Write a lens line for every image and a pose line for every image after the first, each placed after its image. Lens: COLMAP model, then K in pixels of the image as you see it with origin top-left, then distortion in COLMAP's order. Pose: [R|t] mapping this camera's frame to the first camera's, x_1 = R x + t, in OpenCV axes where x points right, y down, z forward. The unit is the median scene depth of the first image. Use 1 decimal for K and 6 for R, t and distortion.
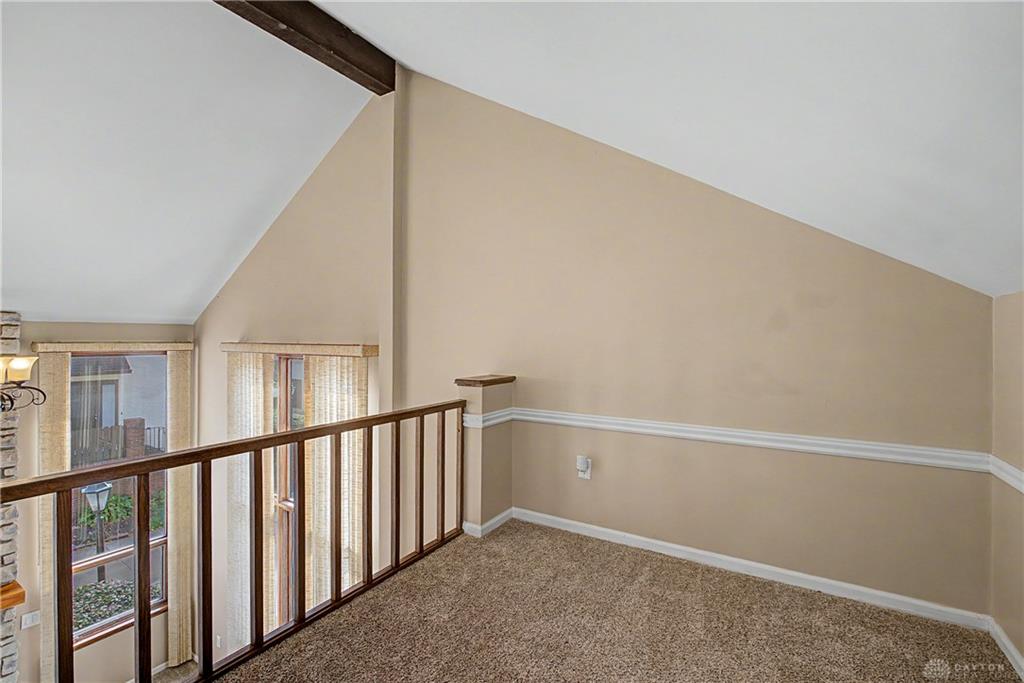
lens RADIAL K [[461.6, 0, 512.0], [0, 461.6, 341.5], [0, 0, 1]] dist [0.000456, 0.000189]
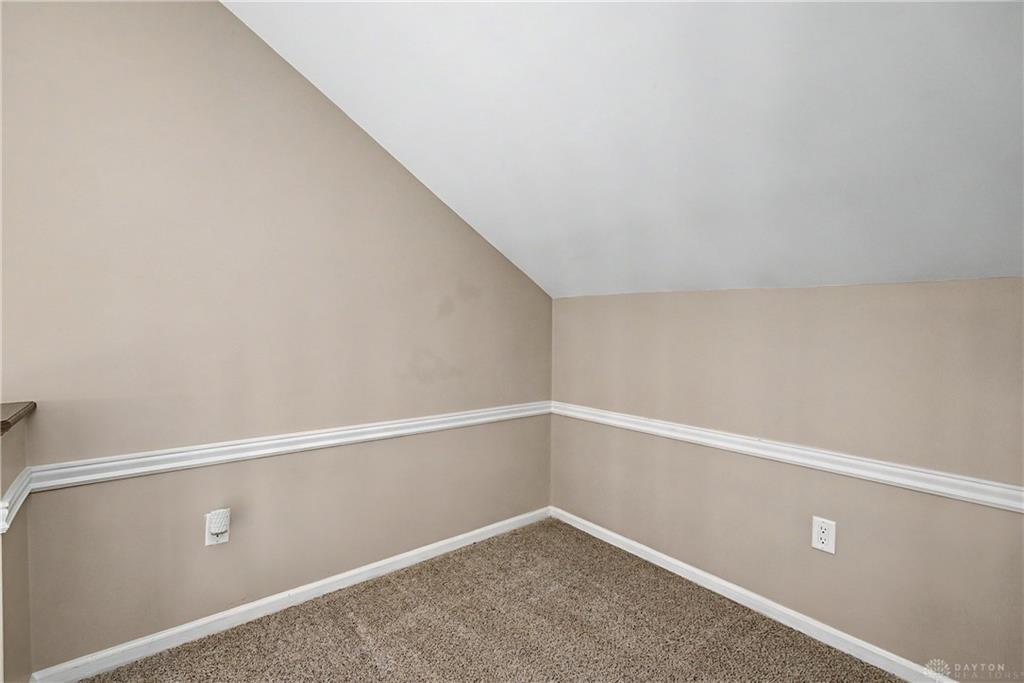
lens RADIAL K [[461.6, 0, 512.0], [0, 461.6, 341.5], [0, 0, 1]] dist [0.000456, 0.000189]
pose [[0.325977, -0.029512, 0.944917, -0.354142], [-0.003204, 0.999472, 0.032321, -0.001819], [-0.945372, -0.013563, 0.325710, 0.494300]]
